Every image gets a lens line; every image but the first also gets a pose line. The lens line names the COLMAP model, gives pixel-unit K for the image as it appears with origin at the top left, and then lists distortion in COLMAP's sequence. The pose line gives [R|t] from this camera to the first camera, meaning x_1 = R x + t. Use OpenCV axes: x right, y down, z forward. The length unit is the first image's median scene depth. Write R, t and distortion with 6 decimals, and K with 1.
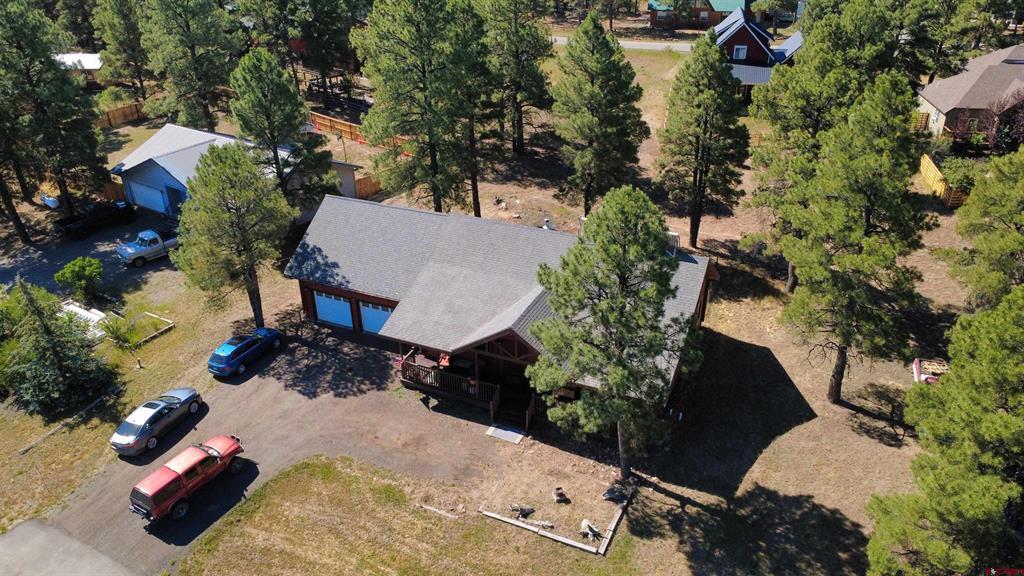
lens RADIAL K [[735.3, 0, 508.5], [0, 735.3, 289.2], [0, 0, 1]] dist [-0.009800, 0.001028]
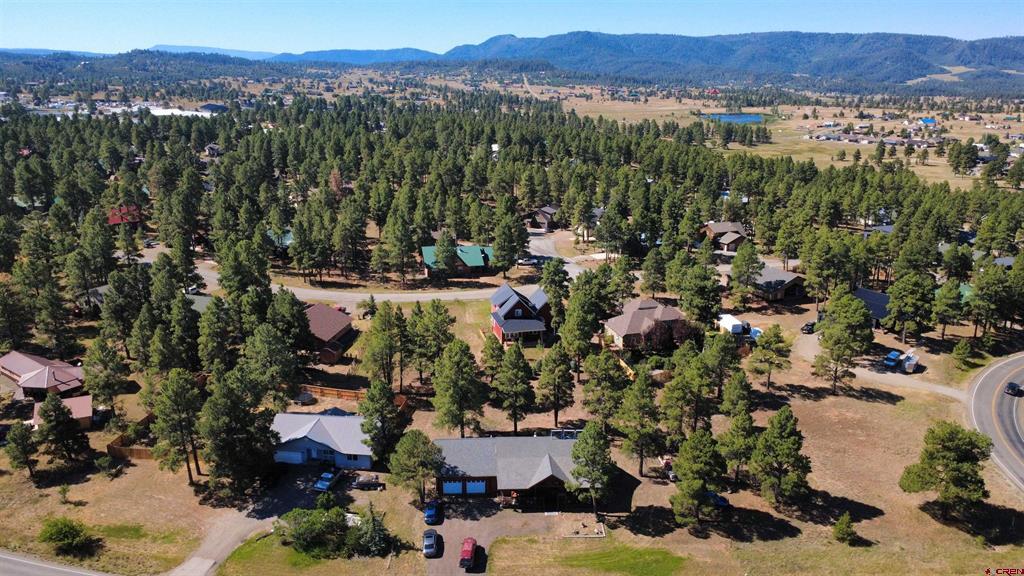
lens RADIAL K [[735.3, 0, 511.5], [0, 735.3, 285.4], [0, 0, 1]] dist [-0.009800, 0.001028]
pose [[0.885827, -0.105430, 0.451880, -1.224511], [0.200859, 0.965003, -0.168598, -0.184067], [-0.418290, 0.240113, 0.876002, -1.469750]]
